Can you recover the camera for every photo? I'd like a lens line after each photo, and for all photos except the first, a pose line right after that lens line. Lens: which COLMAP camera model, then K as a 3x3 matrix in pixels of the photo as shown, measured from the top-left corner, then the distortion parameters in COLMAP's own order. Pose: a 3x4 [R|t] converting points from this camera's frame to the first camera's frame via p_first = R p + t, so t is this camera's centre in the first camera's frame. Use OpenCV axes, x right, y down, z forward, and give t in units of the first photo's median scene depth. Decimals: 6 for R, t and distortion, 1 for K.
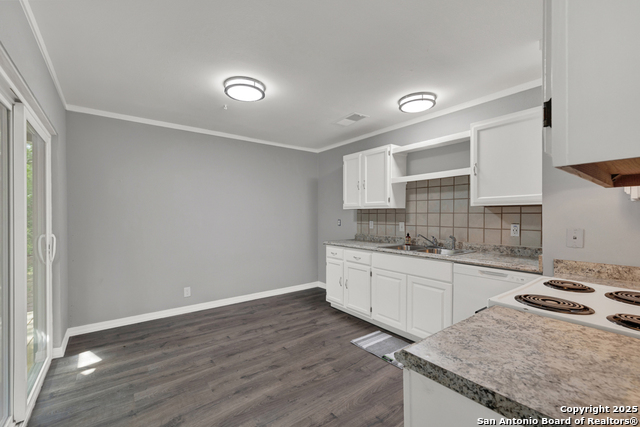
lens RADIAL K [[276.3, 0, 318.6], [0, 276.3, 216.4], [0, 0, 1]] dist [-0.015918, 0.000391]
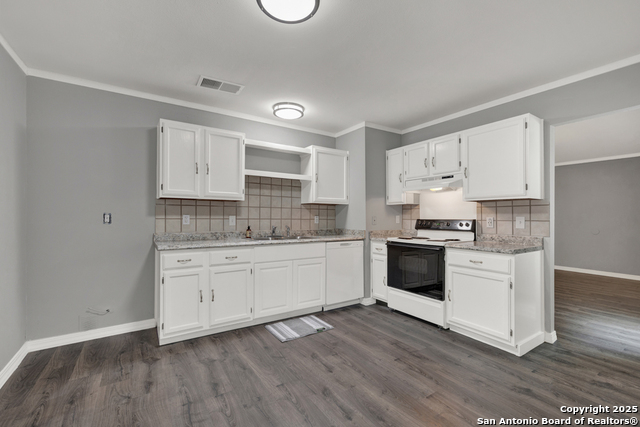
lens RADIAL K [[276.3, 0, 318.6], [0, 276.3, 216.4], [0, 0, 1]] dist [-0.015918, 0.000391]
pose [[0.062830, 0.000372, 0.998024, -0.756657], [0.000524, 1.000000, -0.000405, 0.027888], [-0.998024, 0.000548, 0.062830, 0.764729]]
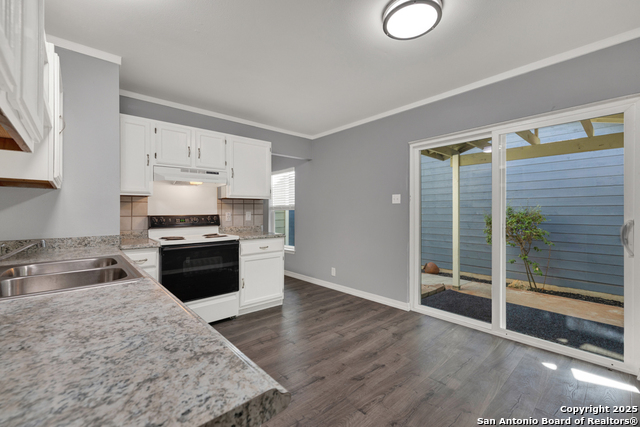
lens RADIAL K [[267.4, 0, 320.0], [0, 267.4, 213.5], [0, 0, 1]] dist [-0.017429, 0.000008]
pose [[-0.996834, 0.003745, -0.079419, 0.014204], [0.003267, 0.999976, 0.006142, 0.029968], [0.079440, 0.005863, -0.996822, 1.415032]]
